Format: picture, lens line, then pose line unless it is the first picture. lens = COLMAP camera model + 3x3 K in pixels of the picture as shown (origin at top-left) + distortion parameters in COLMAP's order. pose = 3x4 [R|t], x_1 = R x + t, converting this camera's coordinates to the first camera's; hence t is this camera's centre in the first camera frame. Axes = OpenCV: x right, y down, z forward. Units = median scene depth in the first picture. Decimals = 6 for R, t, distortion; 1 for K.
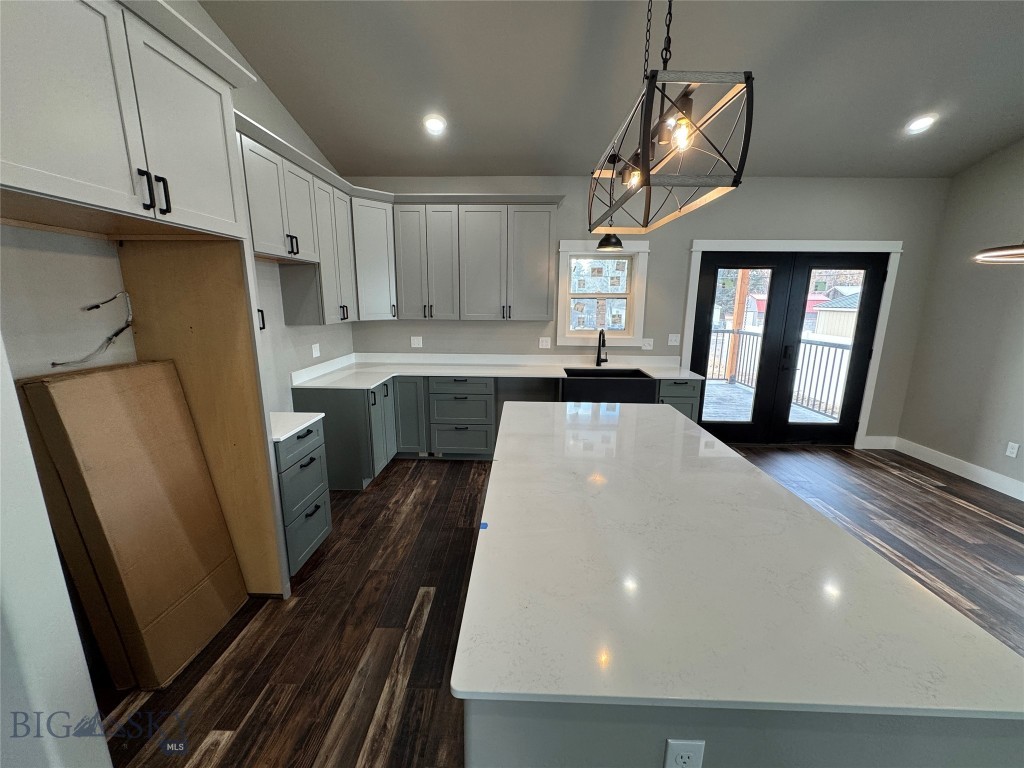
lens RADIAL K [[406.6, 0, 512.0], [0, 406.6, 382.2], [0, 0, 1]] dist [-0.002265, 0.000837]
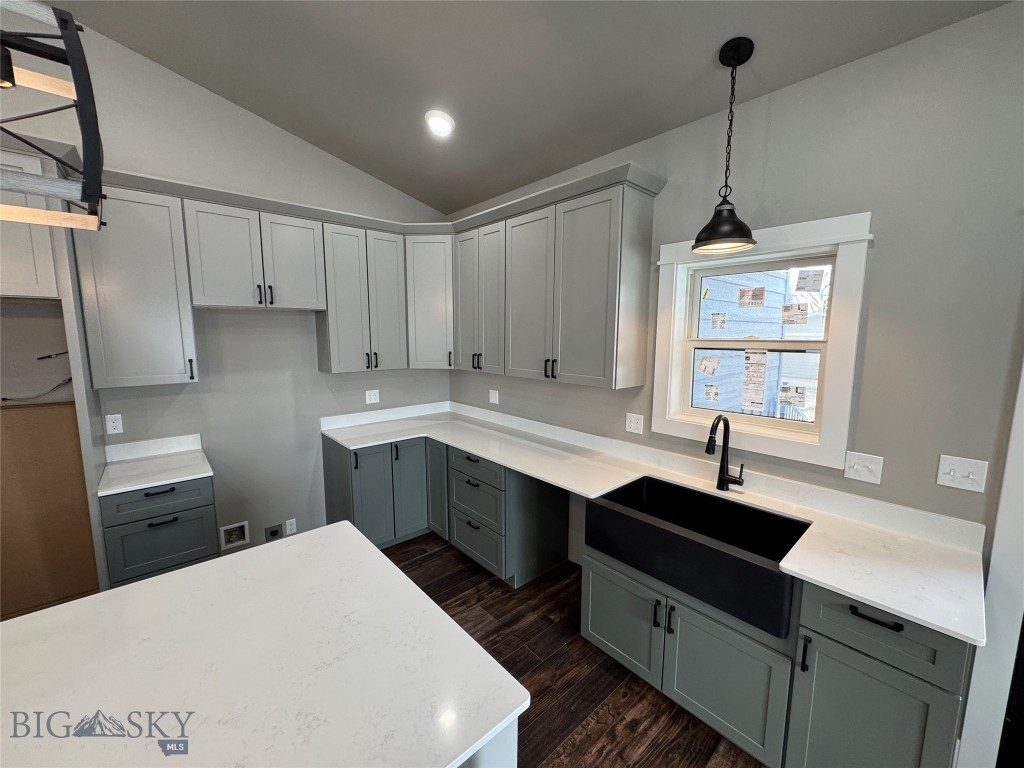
lens RADIAL K [[406.6, 0, 512.3], [0, 406.6, 383.1], [0, 0, 1]] dist [-0.002265, 0.000837]
pose [[0.687429, 0.087251, -0.720991, 0.425018], [-0.144742, 0.989301, -0.018283, -0.133942], [0.711682, 0.116926, 0.692703, 0.532753]]
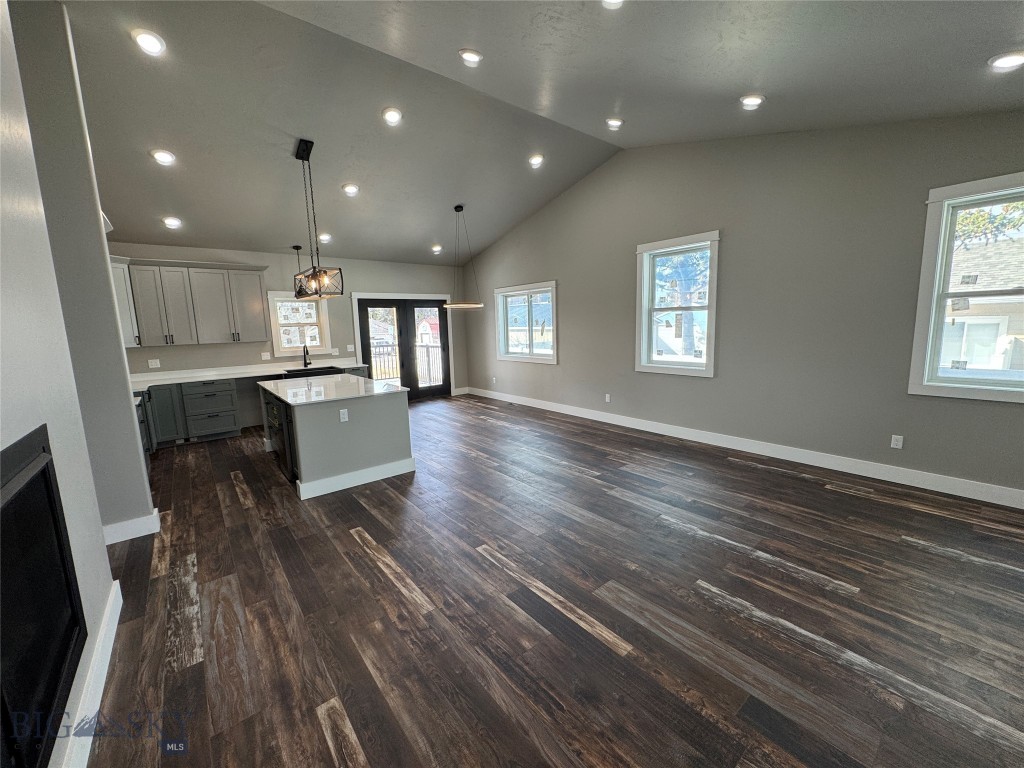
lens RADIAL K [[406.6, 0, 510.6], [0, 406.6, 383.1], [0, 0, 1]] dist [-0.002265, 0.000837]
pose [[0.759956, -0.124756, 0.637889, -0.234912], [0.164966, 0.986293, -0.003638, 0.183094], [-0.628692, 0.107995, 0.770119, -0.849308]]
